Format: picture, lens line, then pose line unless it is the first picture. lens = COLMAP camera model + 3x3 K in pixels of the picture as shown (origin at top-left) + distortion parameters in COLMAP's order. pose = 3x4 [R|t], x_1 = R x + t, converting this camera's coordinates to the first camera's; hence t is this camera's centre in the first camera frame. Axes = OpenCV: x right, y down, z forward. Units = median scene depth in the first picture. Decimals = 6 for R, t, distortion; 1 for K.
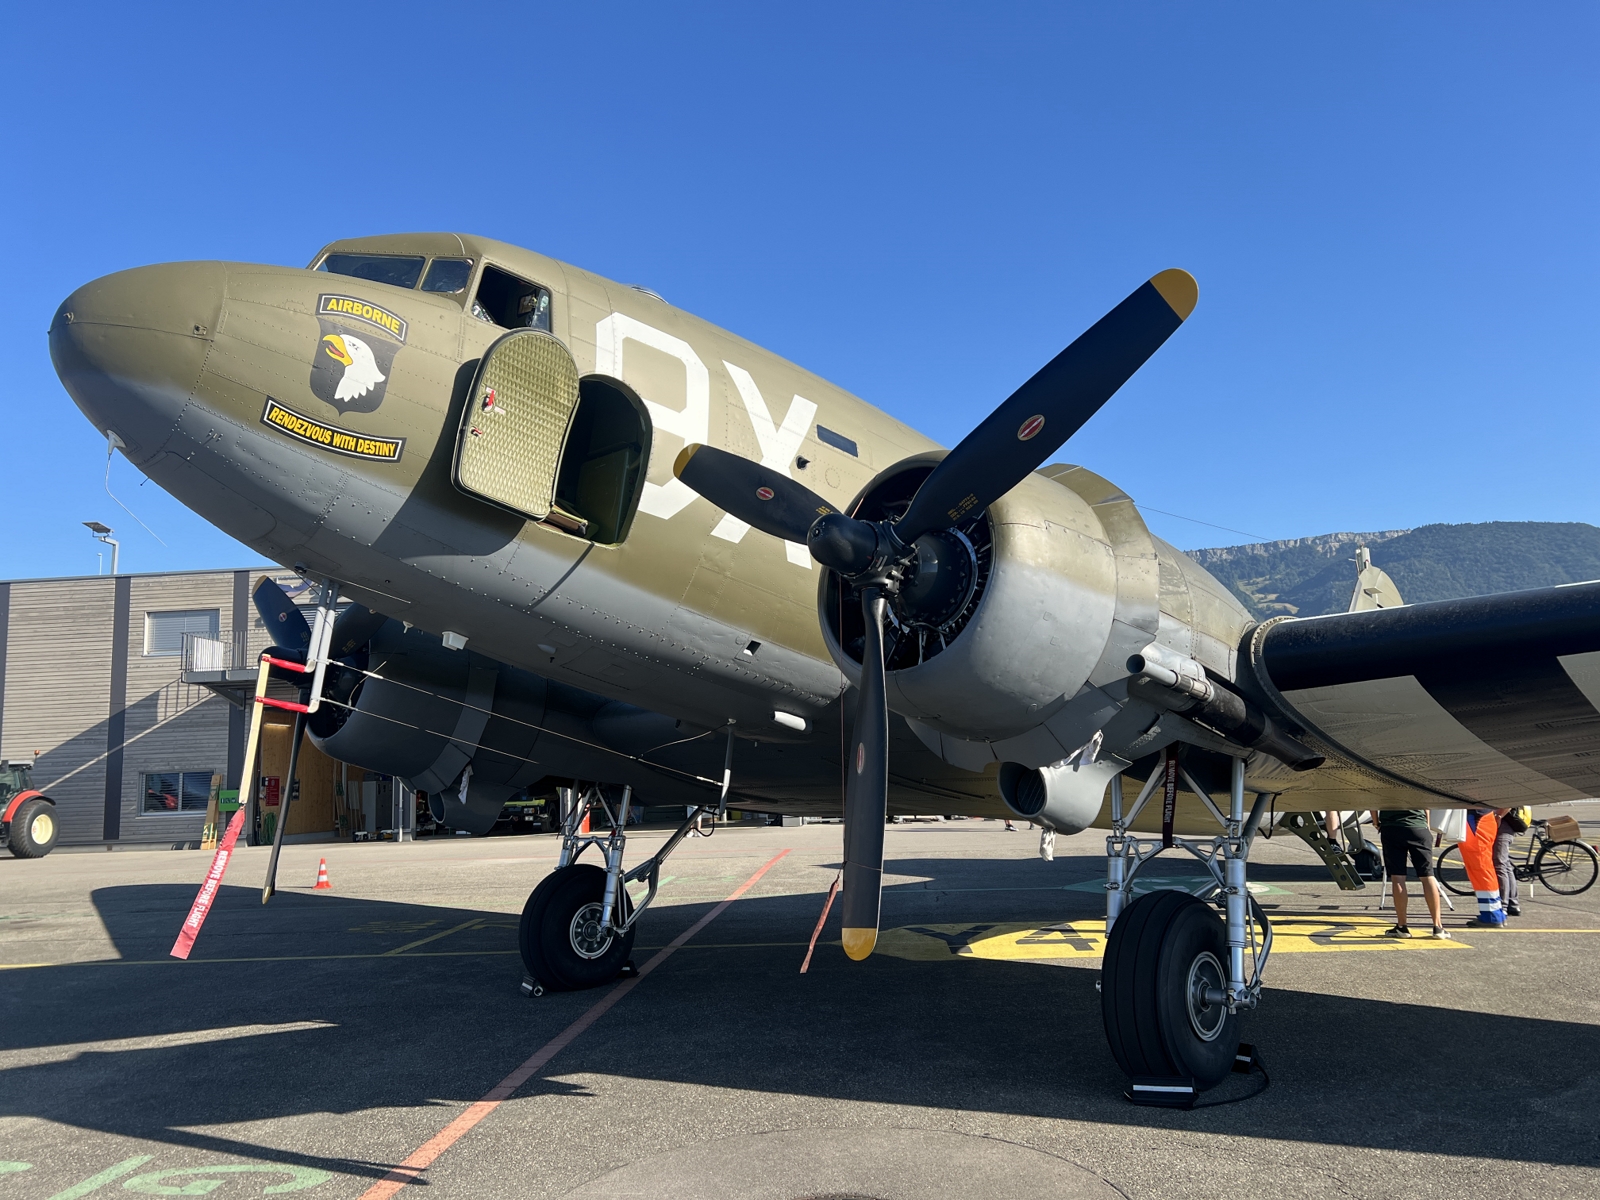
lens RADIAL K [[1215.2, 0, 800.4], [0, 1215.2, 628.2], [0, 0, 1]] dist [0.062072, -0.071396]
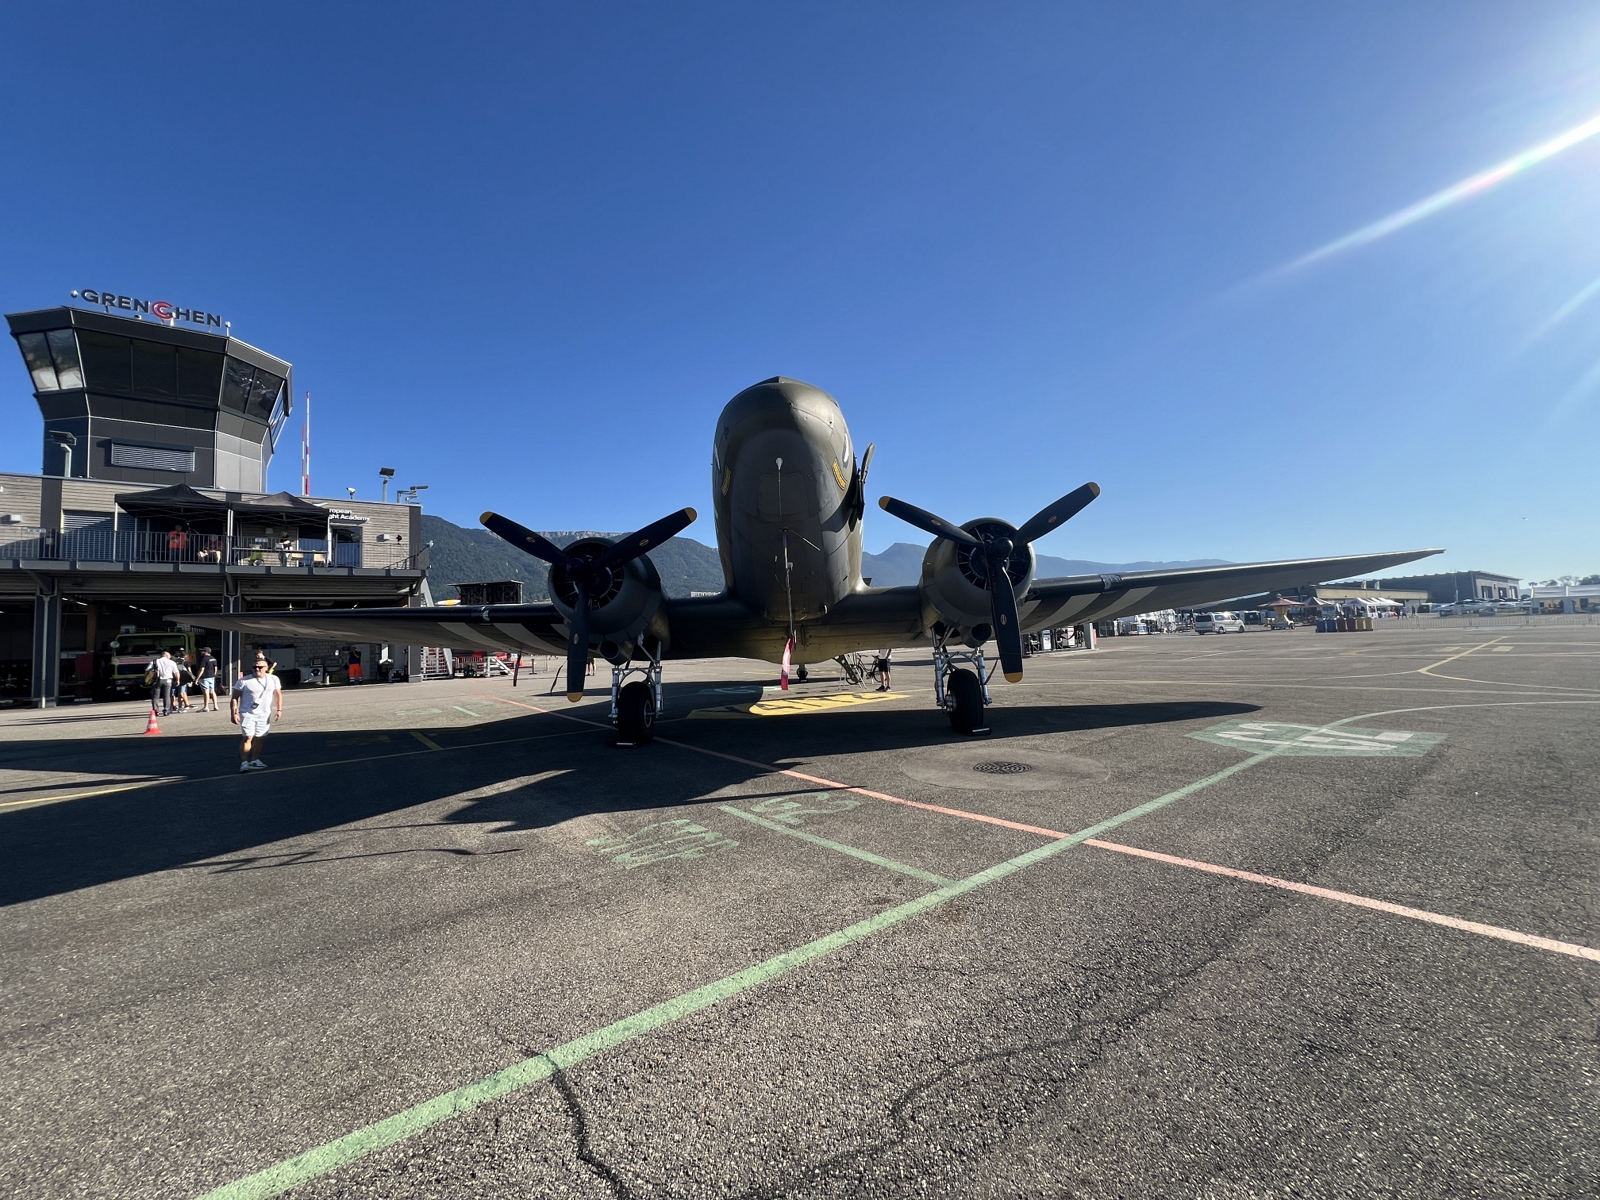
lens RADIAL K [[638.7, 0, 800.0], [0, 638.7, 600.0], [0, 0, 1]] dist [0.000361, 0.000031]
pose [[0.731130, 0.039494, 0.681094, -0.682635], [-0.064664, 0.997840, 0.011553, 0.035481], [-0.679167, -0.052489, 0.732105, 0.089054]]
